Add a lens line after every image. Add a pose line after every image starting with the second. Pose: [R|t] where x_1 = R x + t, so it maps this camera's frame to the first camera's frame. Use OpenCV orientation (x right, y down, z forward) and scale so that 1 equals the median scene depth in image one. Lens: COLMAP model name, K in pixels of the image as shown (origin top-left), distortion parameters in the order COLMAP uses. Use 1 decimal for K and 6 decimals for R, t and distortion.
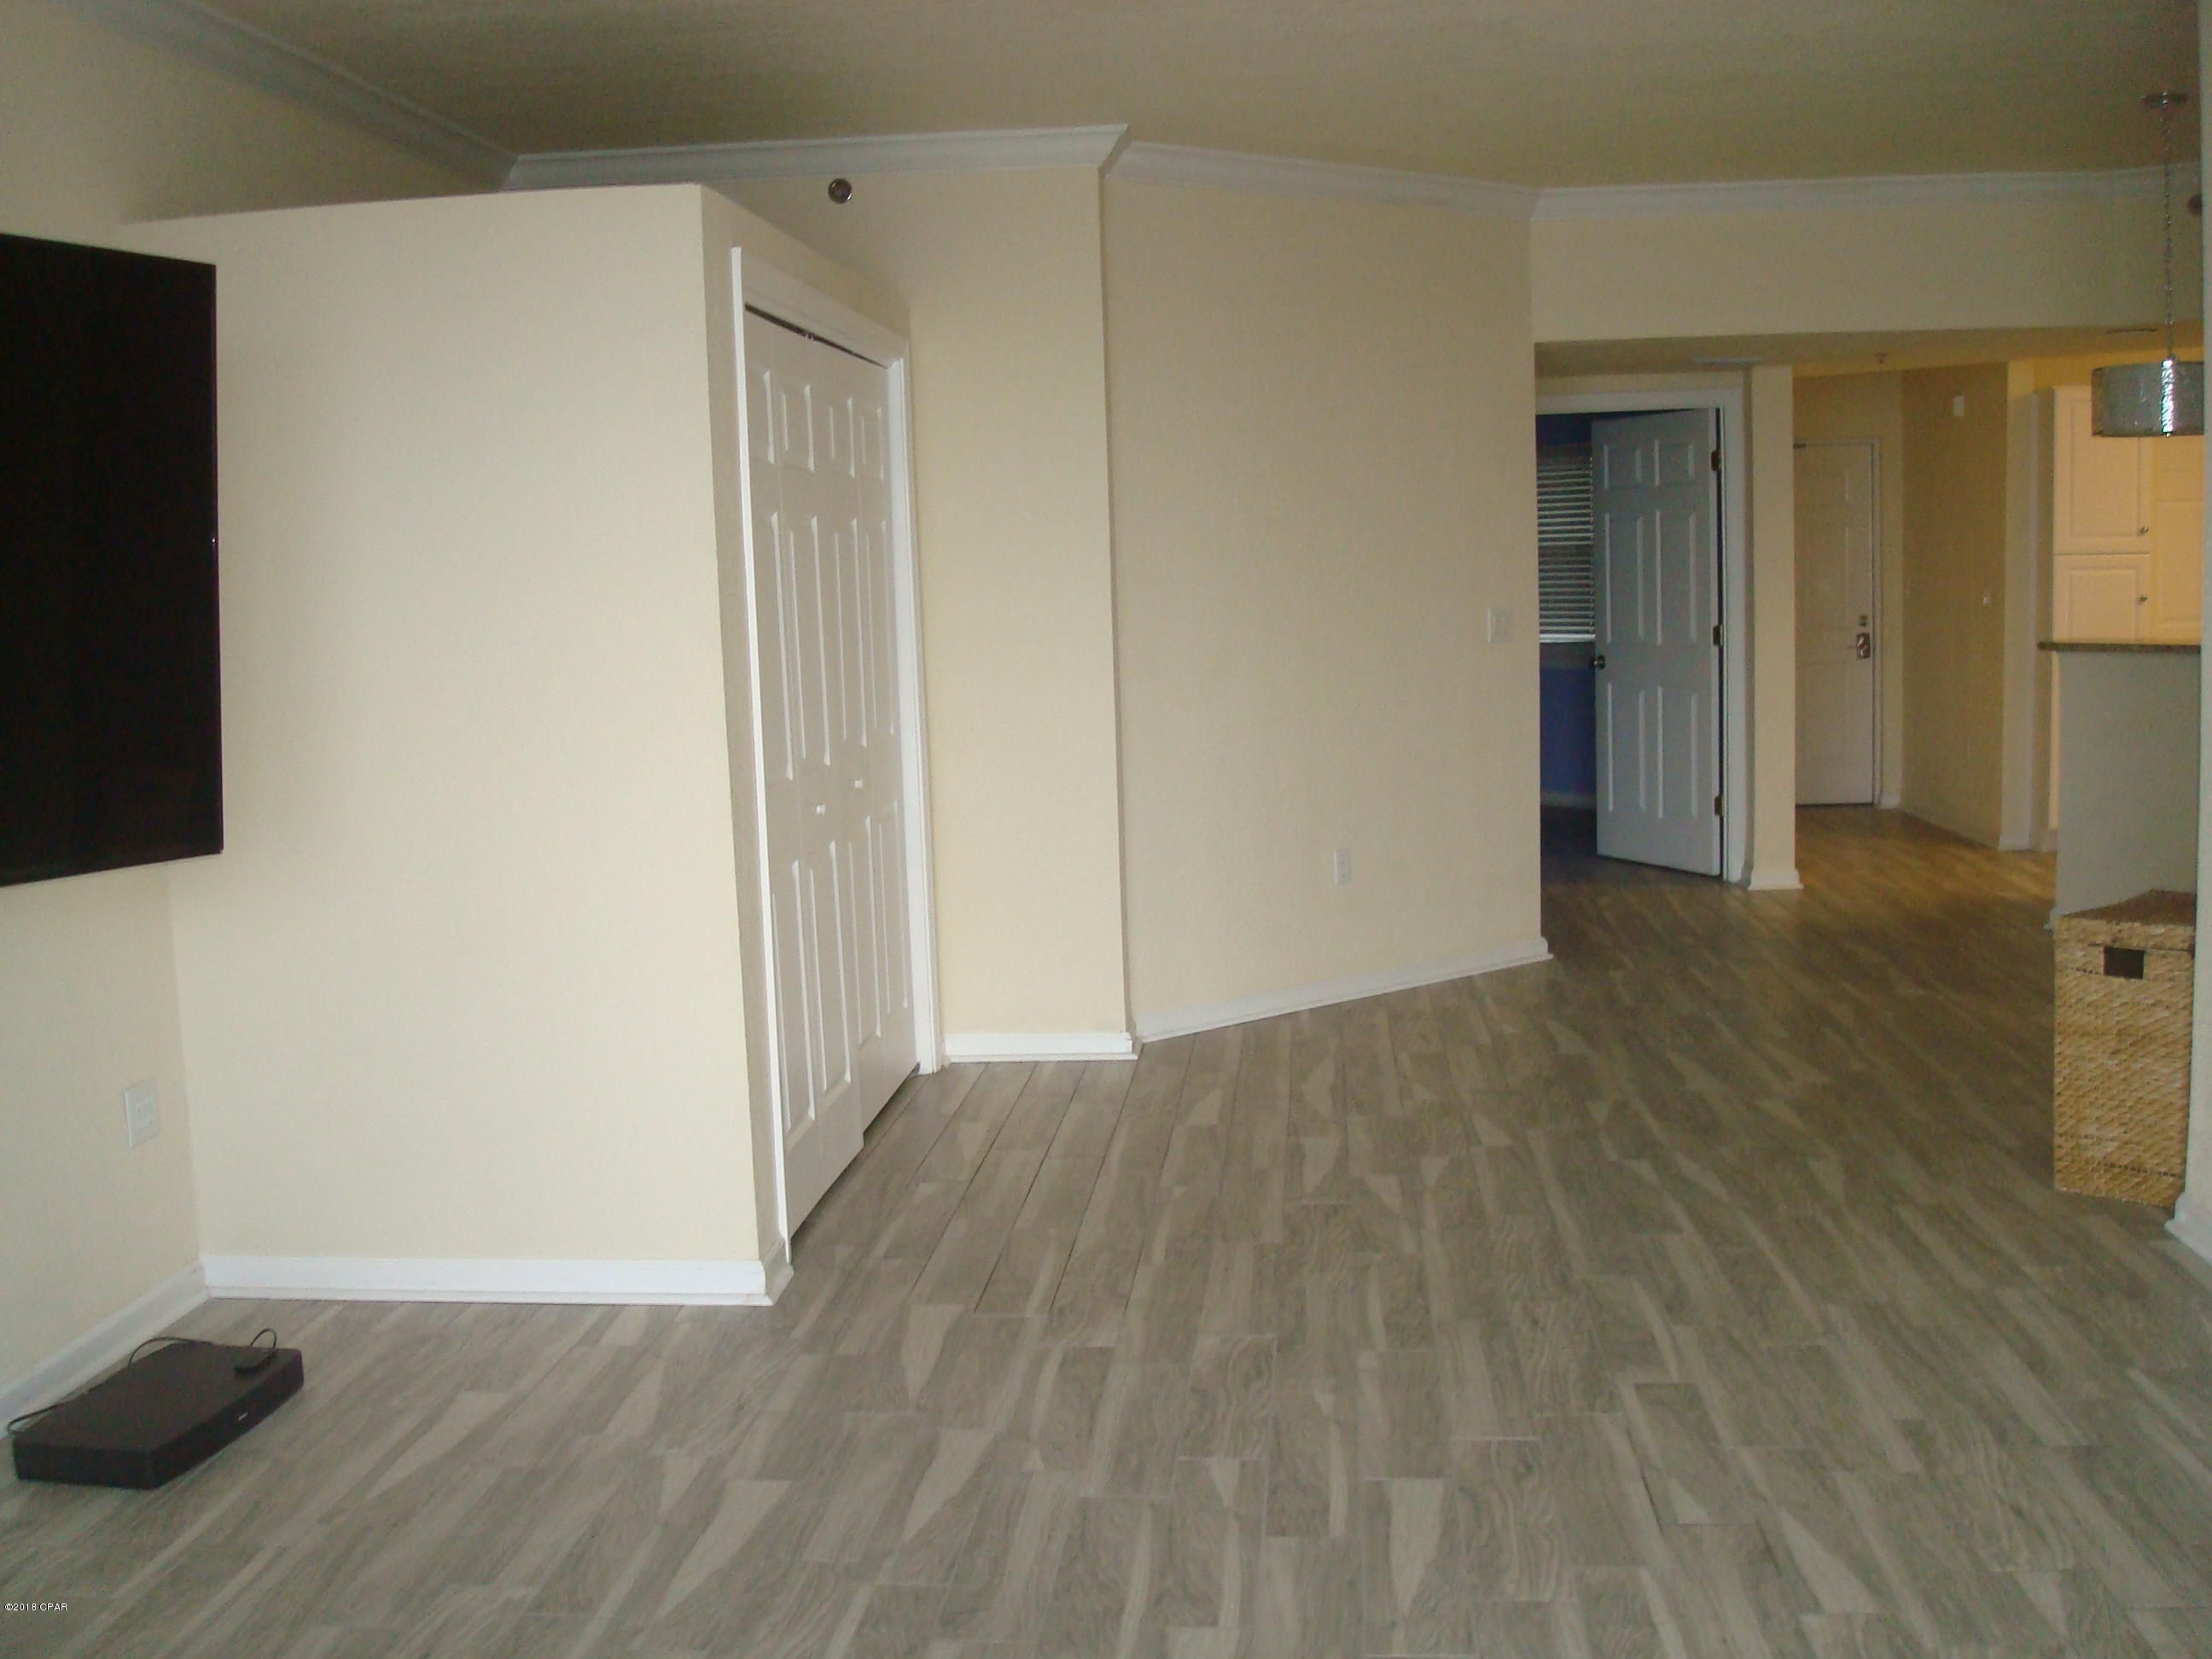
lens RADIAL K [[2349.8, 0, 1106.0], [0, 2349.8, 829.5], [0, 0, 1]] dist [-0.098490, -0.036768]
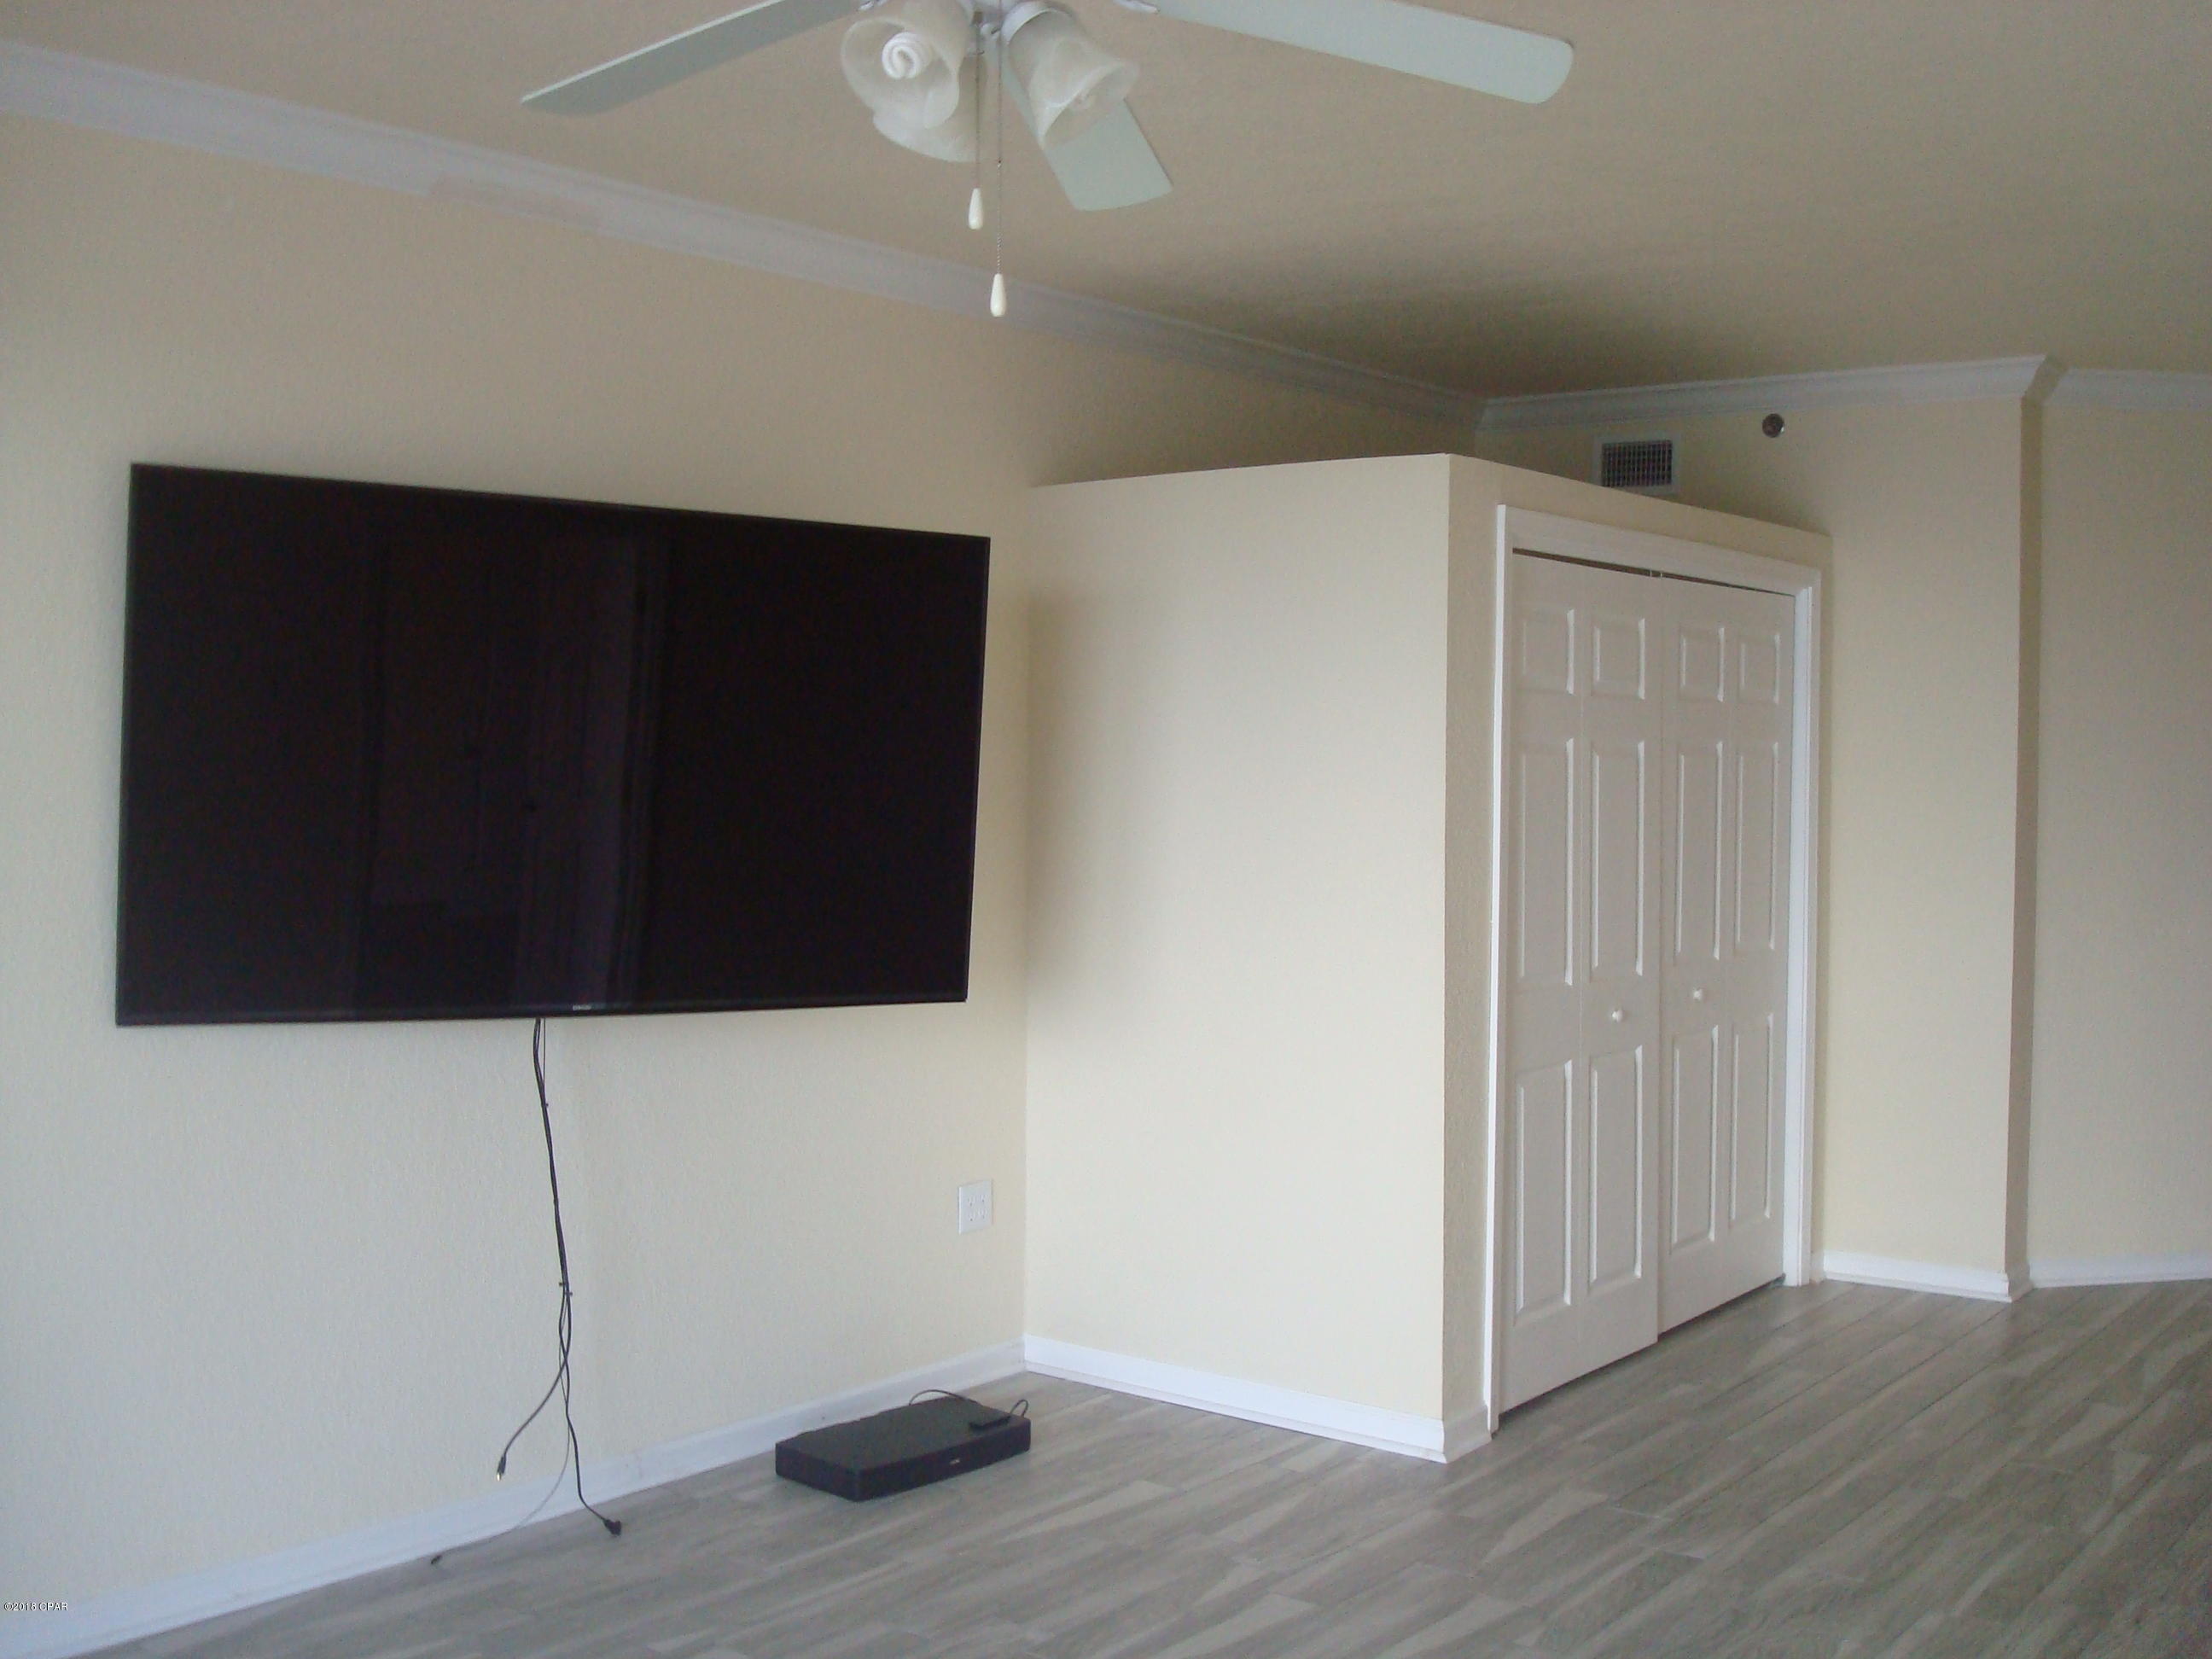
lens RADIAL K [[2361.7, 0, 1105.2], [0, 2361.7, 765.5], [0, 0, 1]] dist [-0.058876, -0.147113]
pose [[0.840998, 0.043402, -0.539295, 0.309467], [-0.096599, 0.992806, -0.070739, -0.028011], [0.532345, 0.111587, 0.839141, -0.040775]]
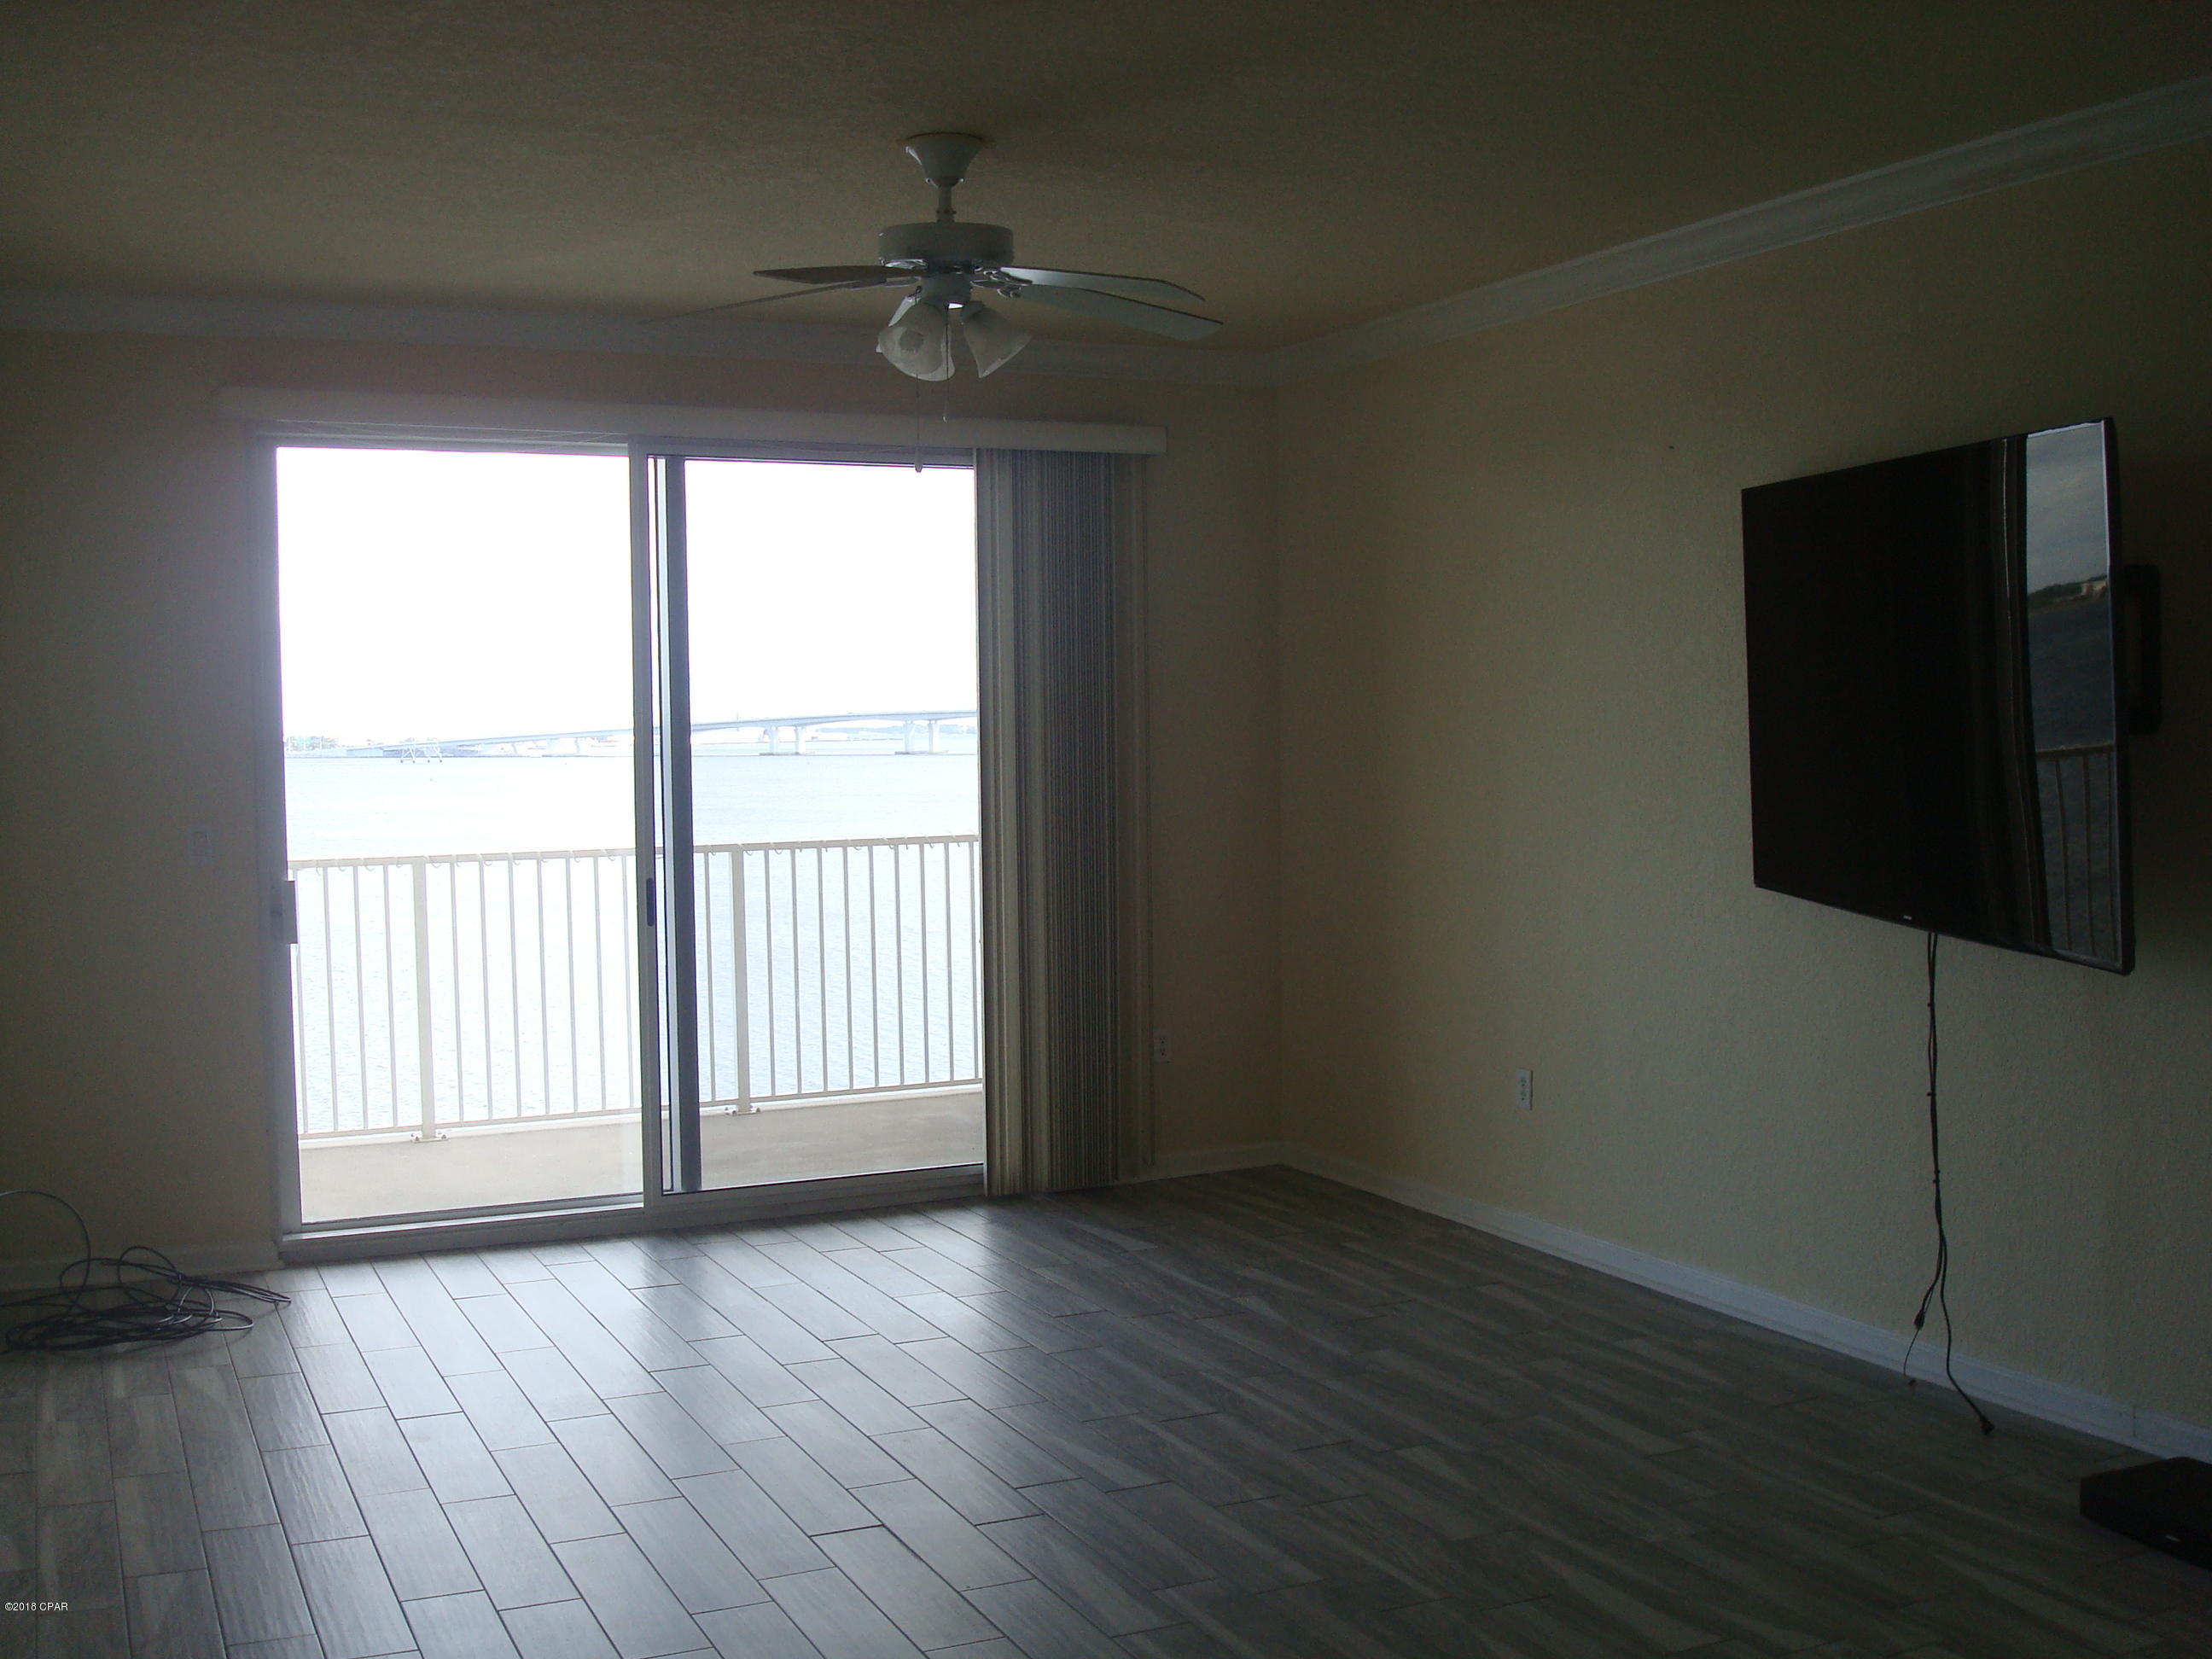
lens RADIAL K [[2349.8, 0, 1106.0], [0, 2349.8, 829.5], [0, 0, 1]] dist [-0.098490, -0.036768]
pose [[-0.853333, 0.075867, -0.515816, 0.469547], [-0.017813, 0.984536, 0.174276, -0.200189], [0.521061, 0.157904, -0.838786, 1.379589]]
